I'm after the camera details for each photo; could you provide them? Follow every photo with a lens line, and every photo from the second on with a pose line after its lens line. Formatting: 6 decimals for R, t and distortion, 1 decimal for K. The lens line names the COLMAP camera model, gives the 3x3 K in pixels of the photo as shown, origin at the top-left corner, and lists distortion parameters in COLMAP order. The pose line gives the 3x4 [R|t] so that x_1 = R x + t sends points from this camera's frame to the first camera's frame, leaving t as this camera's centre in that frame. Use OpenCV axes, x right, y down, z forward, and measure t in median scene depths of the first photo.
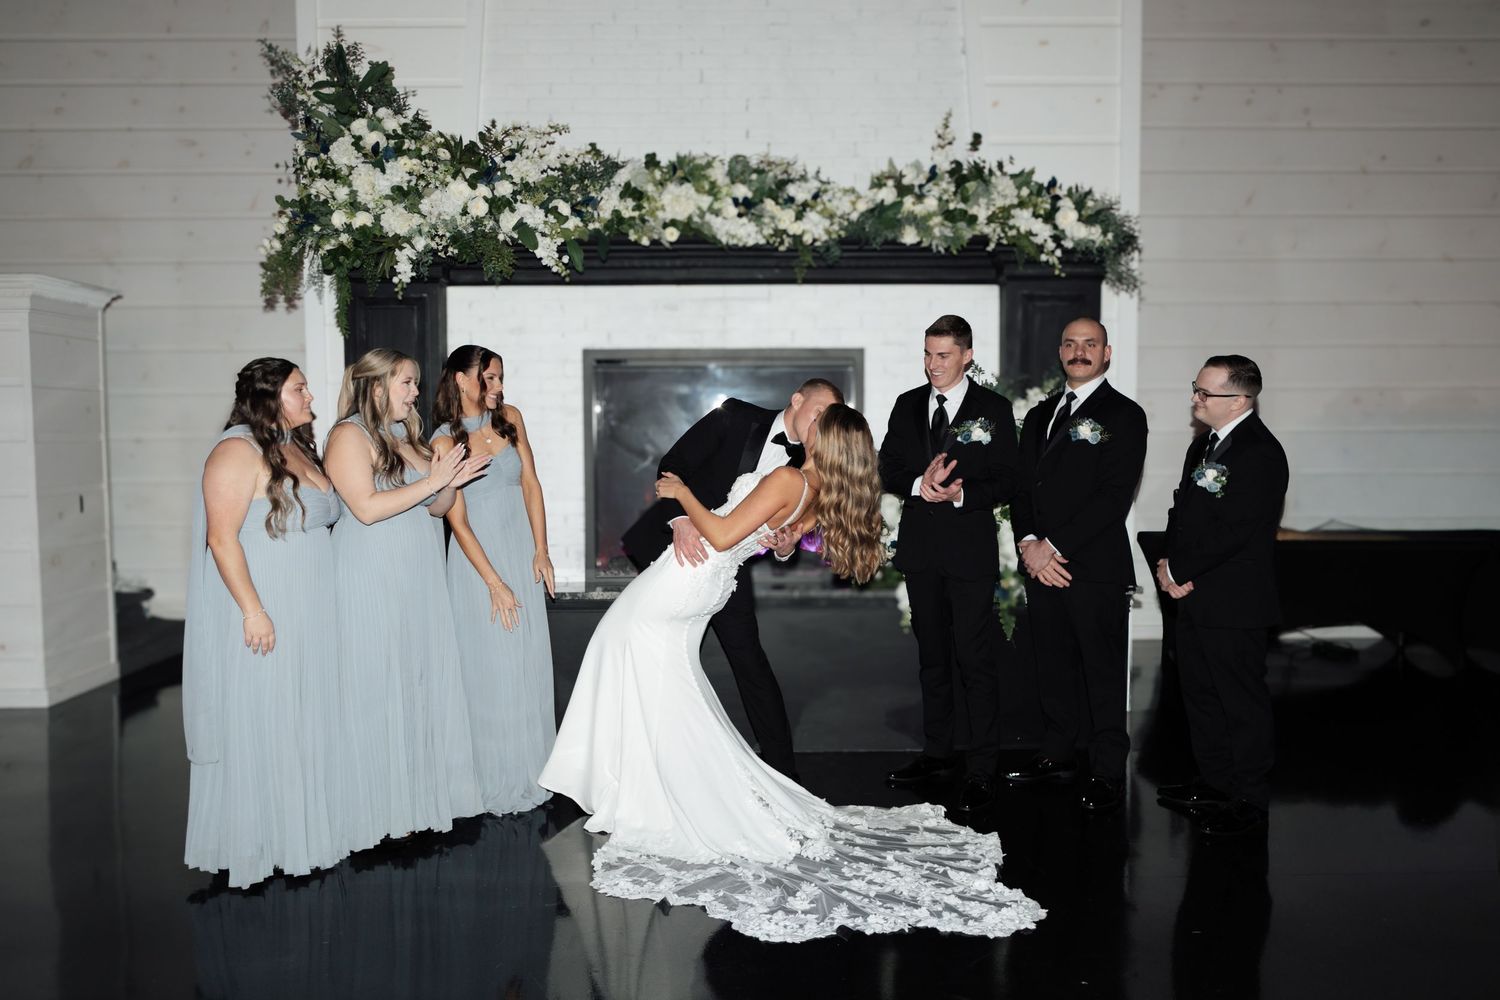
lens RADIAL K [[1221.6, 0, 750.0], [0, 1221.6, 500.0], [0, 0, 1]] dist [-0.018775, -0.002776]
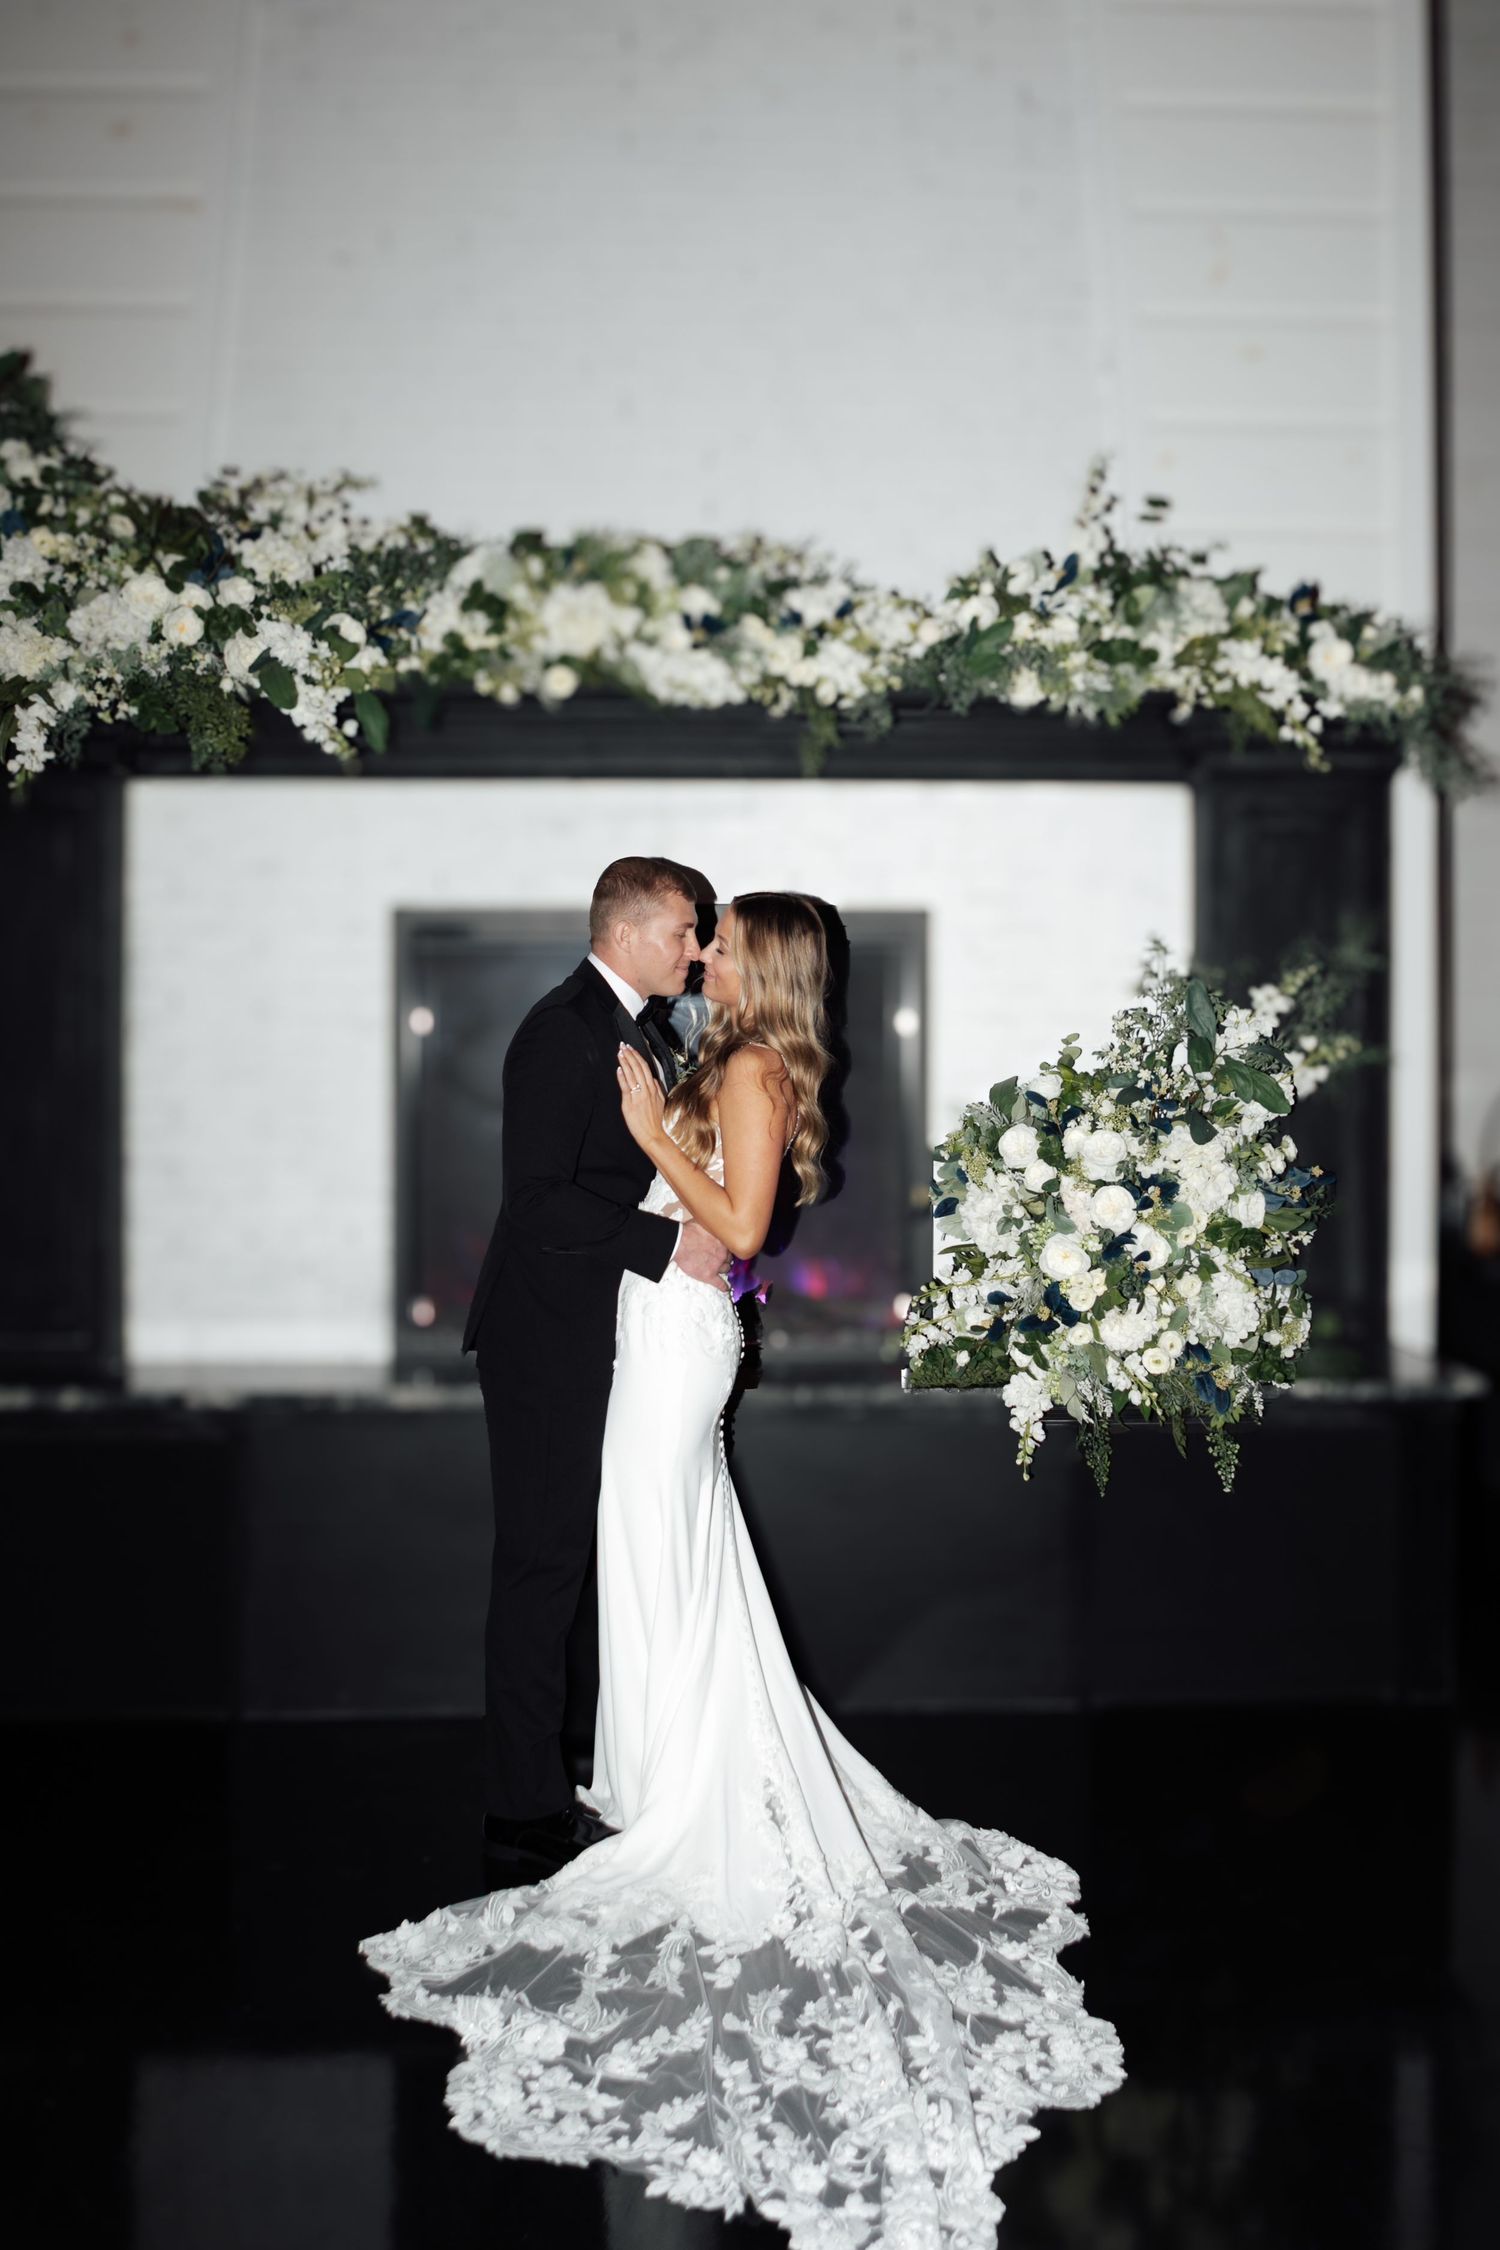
lens RADIAL K [[1840.0, 0, 743.4], [0, 1840.0, 1023.5], [0, 0, 1]] dist [-0.039853, 0.002008]
pose [[0.999923, 0.006811, 0.010384, 0.005179], [-0.006230, 0.998467, -0.054992, -0.032818], [-0.010743, 0.054923, 0.998433, 0.237050]]
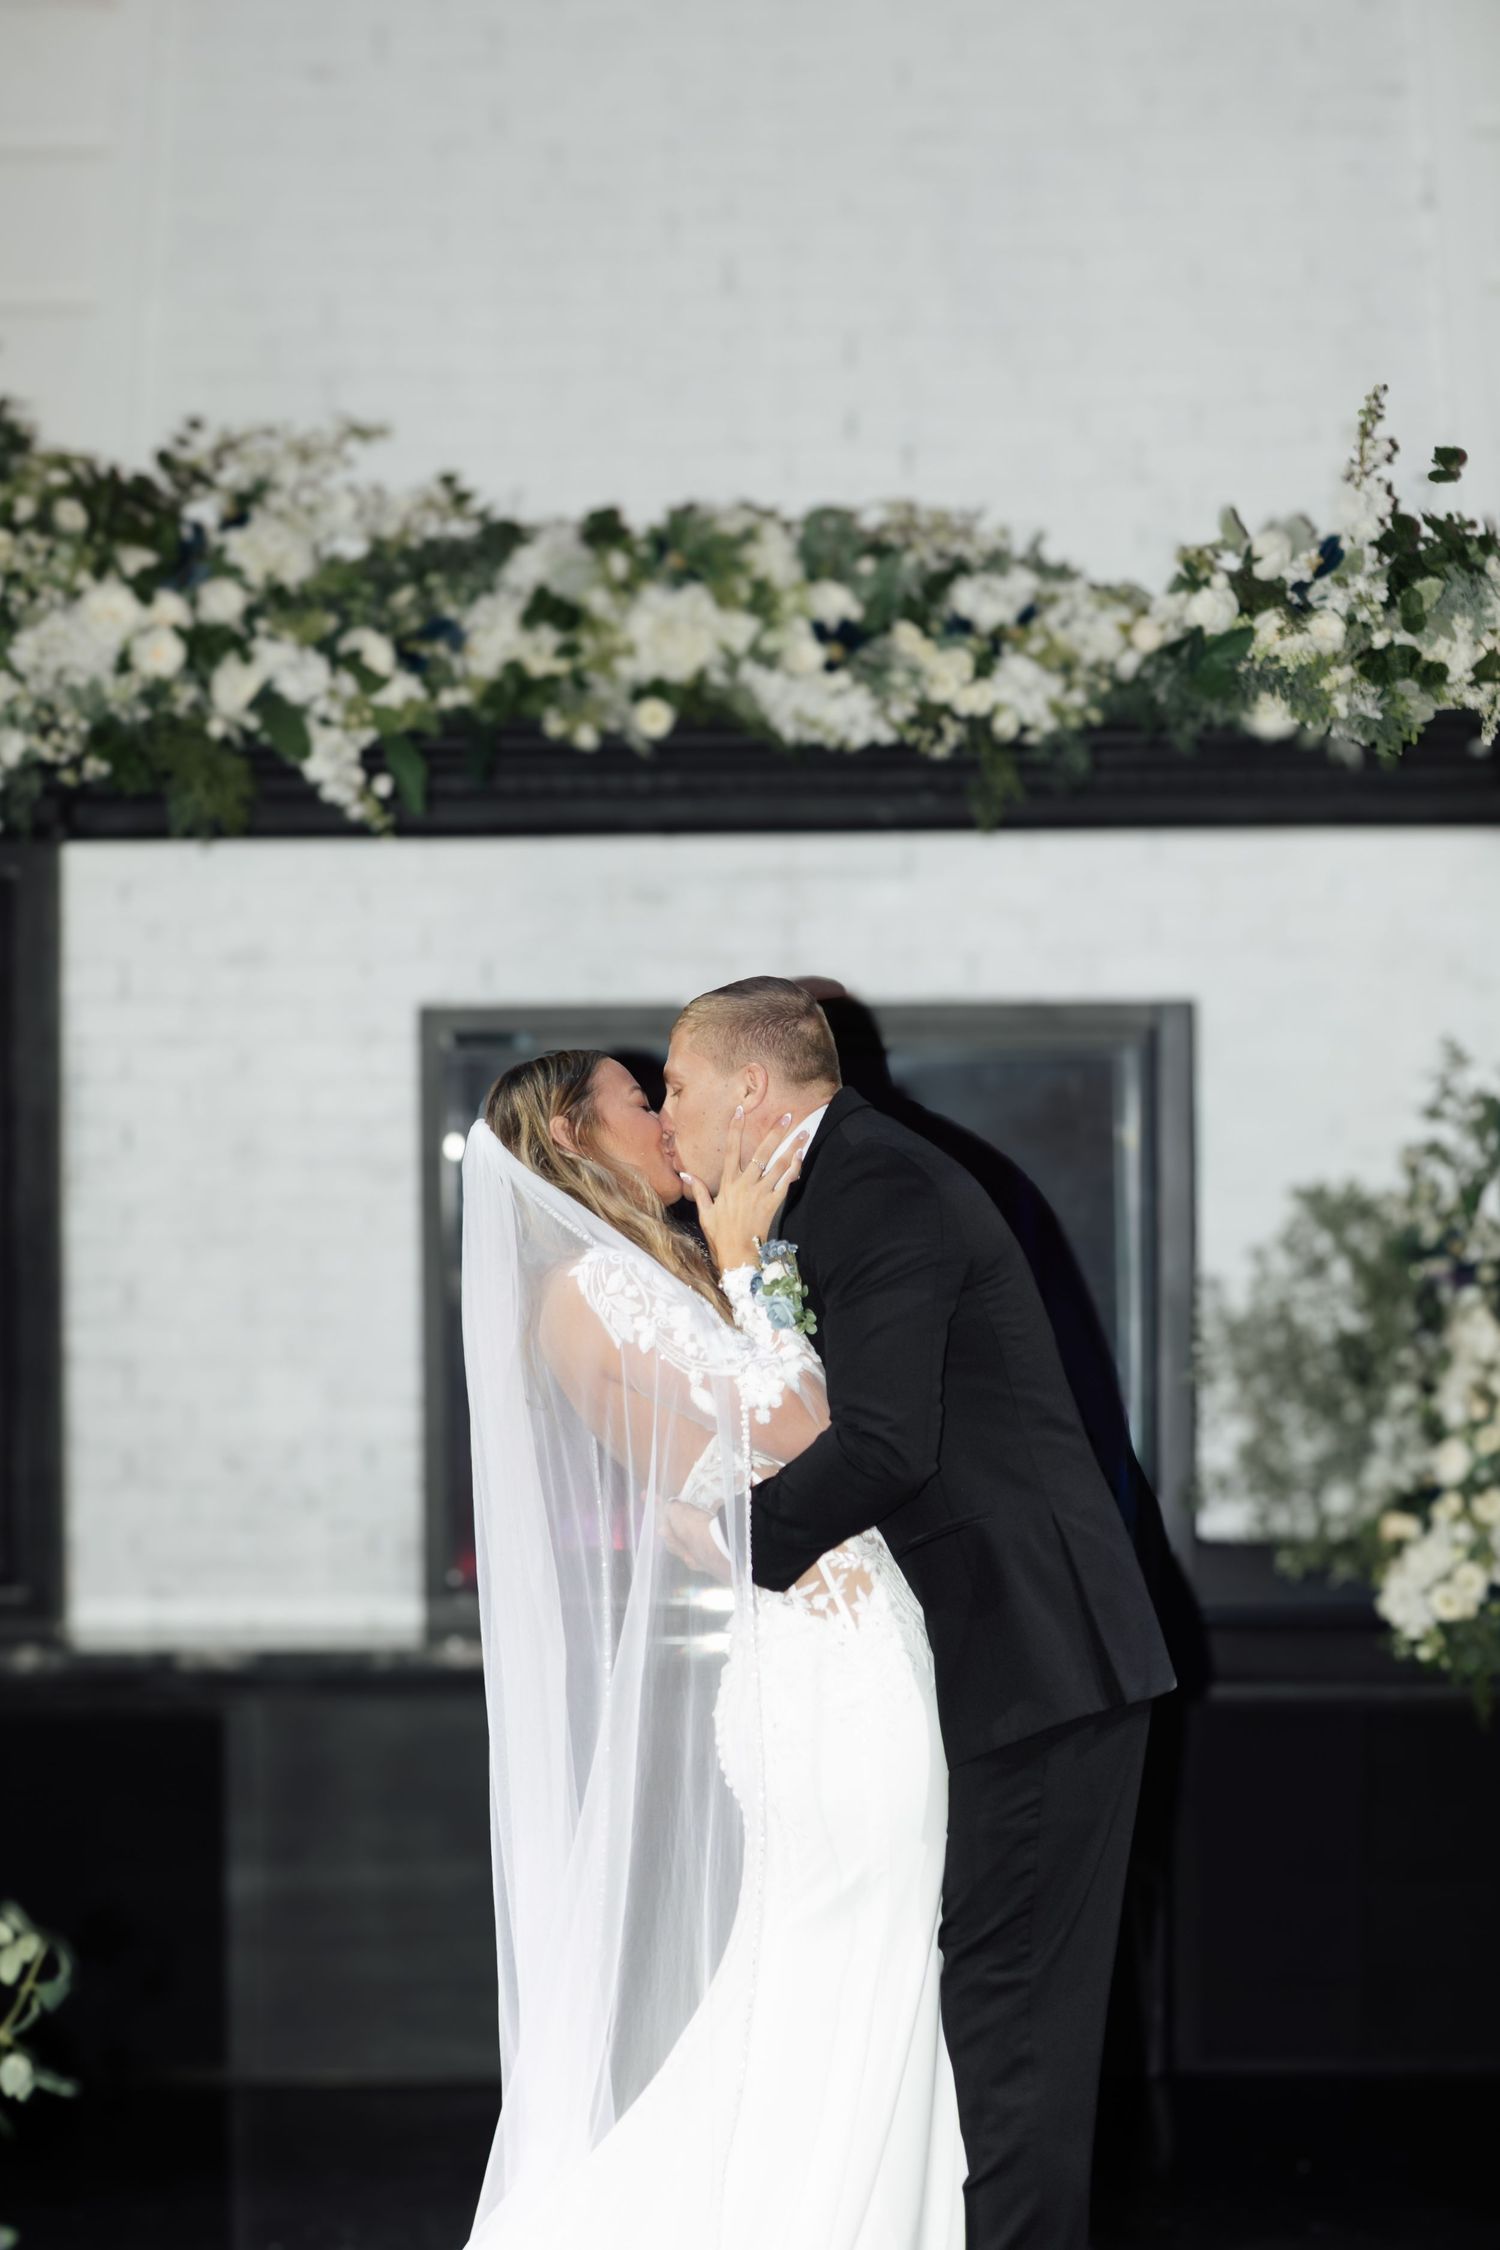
lens RADIAL K [[4230.4, 0, 750.0], [0, 4230.4, 1125.0], [0, 0, 1]] dist [-0.003415, 0.058020]
pose [[0.999447, -0.003597, -0.033048, 0.010097], [0.001512, 0.998019, -0.062899, -0.003943], [0.033209, 0.062814, 0.997473, -0.329226]]
